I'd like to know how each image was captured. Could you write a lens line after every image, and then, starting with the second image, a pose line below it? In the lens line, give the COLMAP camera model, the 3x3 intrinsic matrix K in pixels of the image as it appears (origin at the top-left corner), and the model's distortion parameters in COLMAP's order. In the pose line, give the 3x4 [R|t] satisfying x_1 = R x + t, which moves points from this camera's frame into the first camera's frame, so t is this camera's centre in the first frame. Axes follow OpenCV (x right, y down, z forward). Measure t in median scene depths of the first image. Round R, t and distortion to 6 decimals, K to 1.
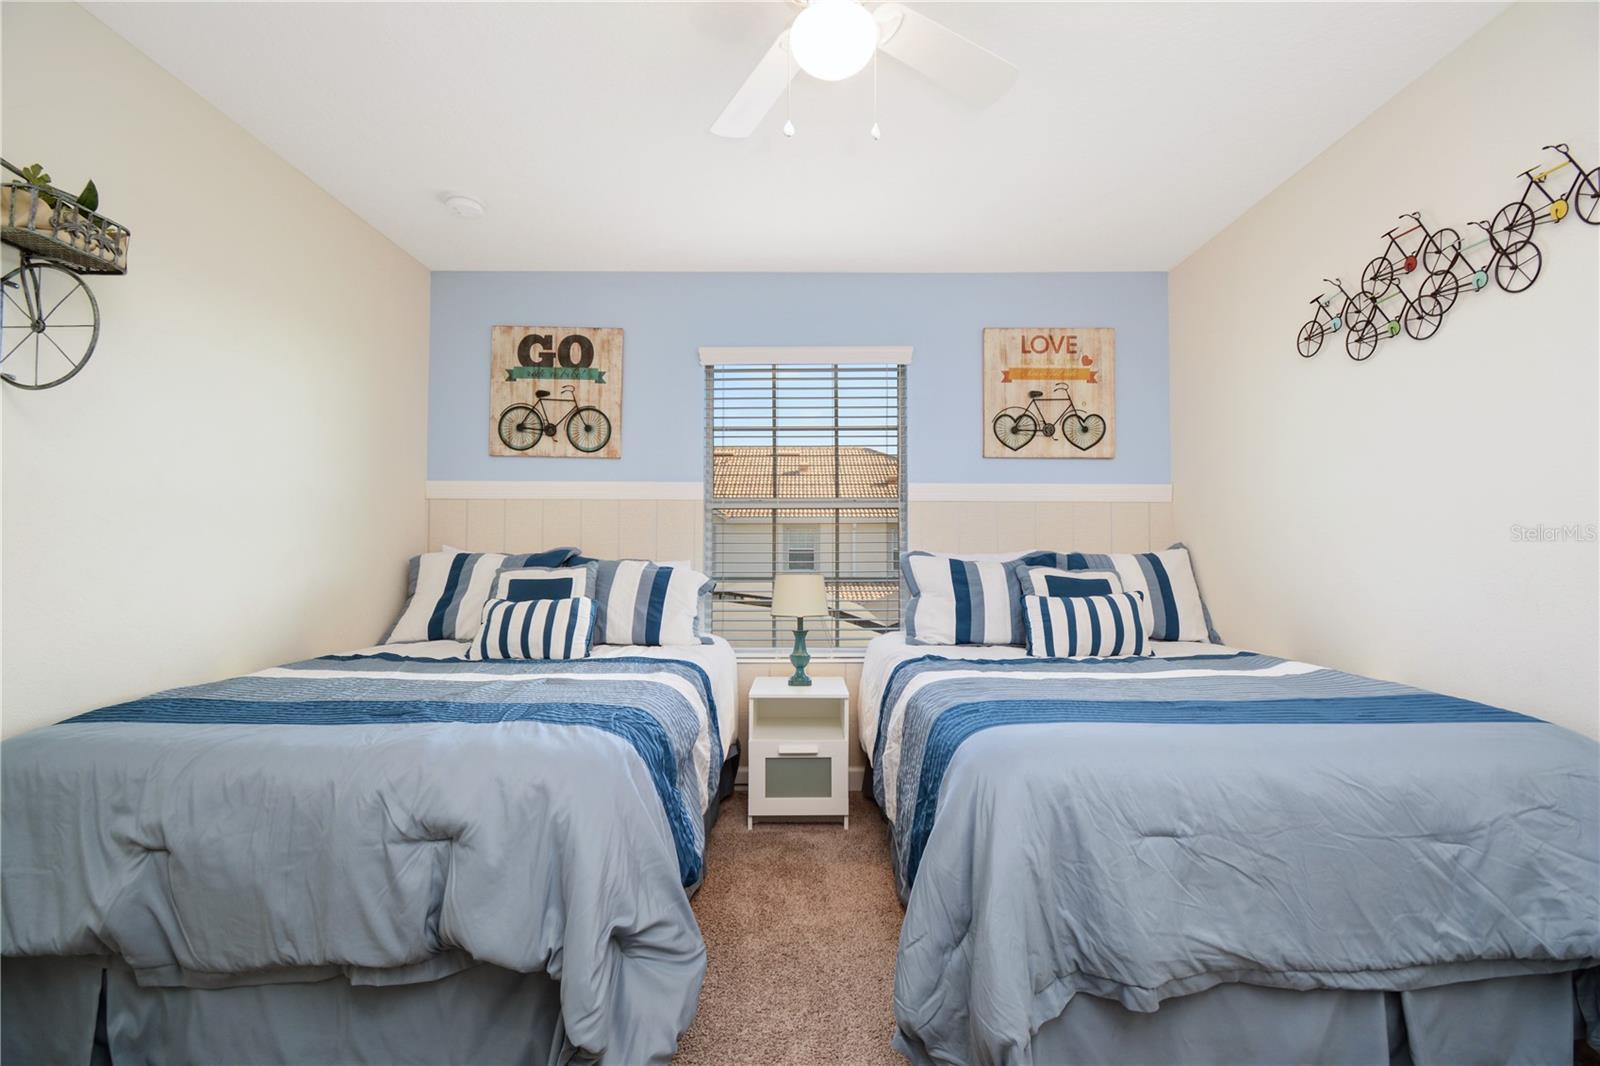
lens RADIAL K [[700.9, 0, 800.0], [0, 700.9, 533.0], [0, 0, 1]] dist [0.018357, -0.024064]
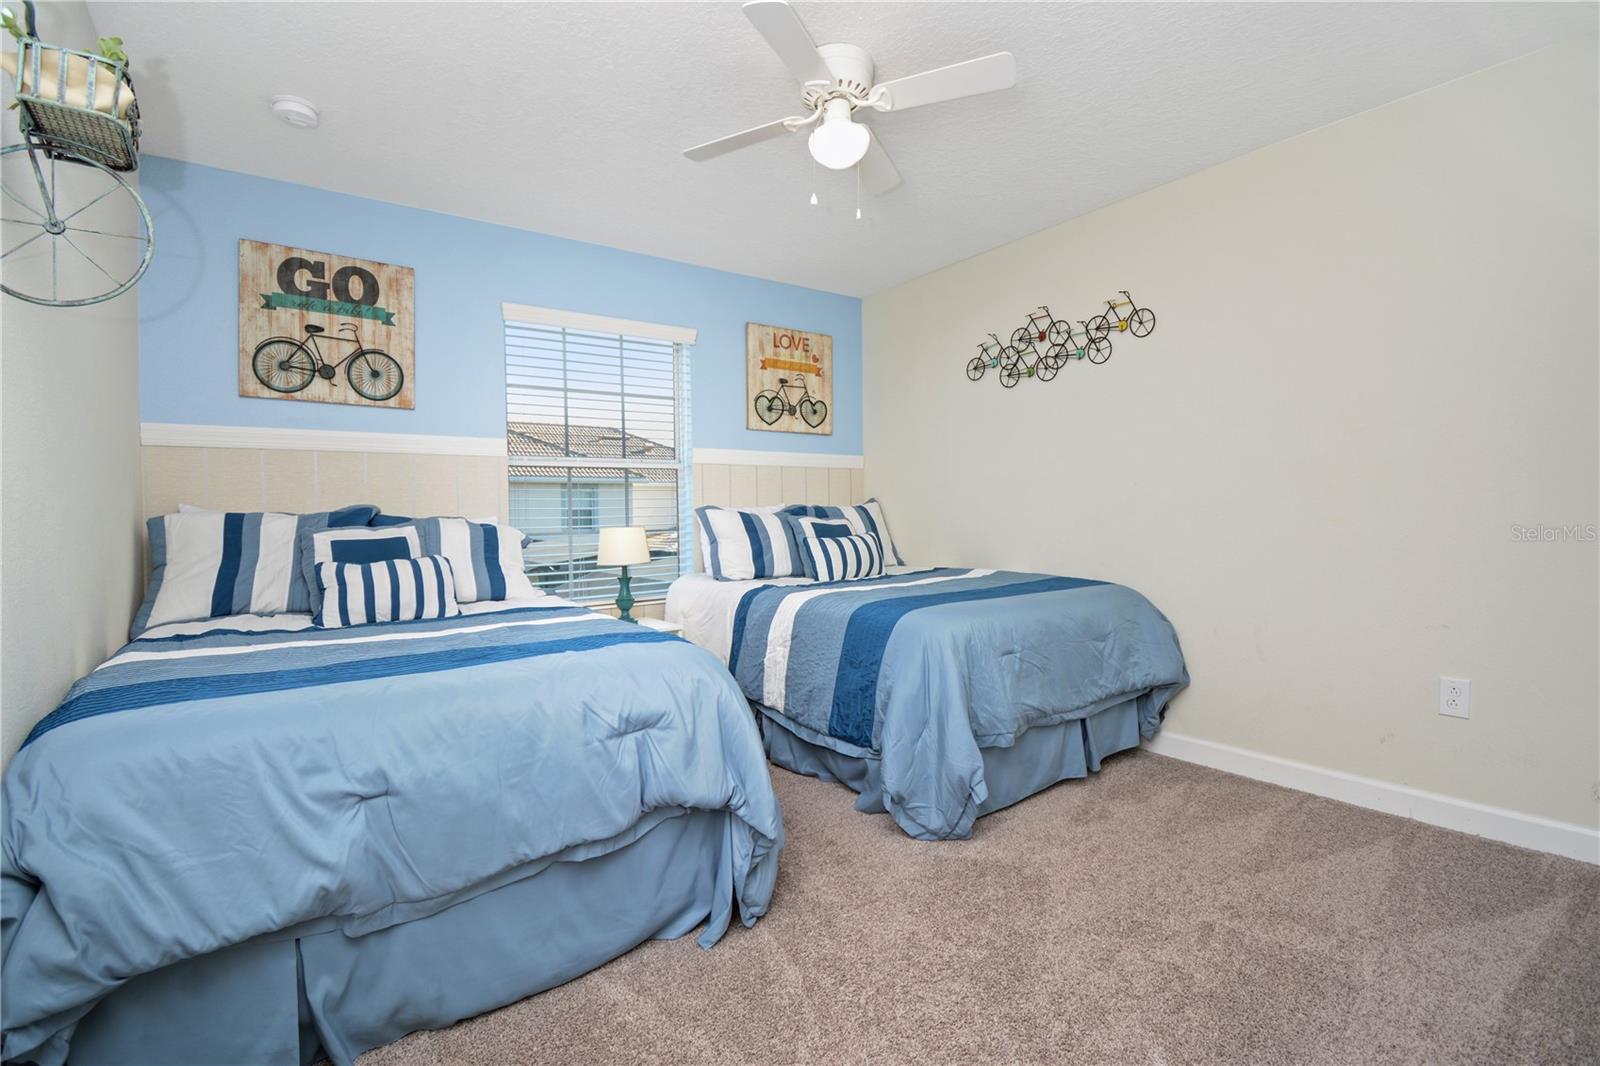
lens RADIAL K [[700.9, 0, 800.0], [0, 700.9, 533.0], [0, 0, 1]] dist [0.018357, -0.024064]
pose [[0.822102, -0.031034, 0.568494, -0.395697], [-0.001871, 0.998361, 0.057206, 0.003640], [-0.569337, -0.048093, 0.820696, -0.074437]]
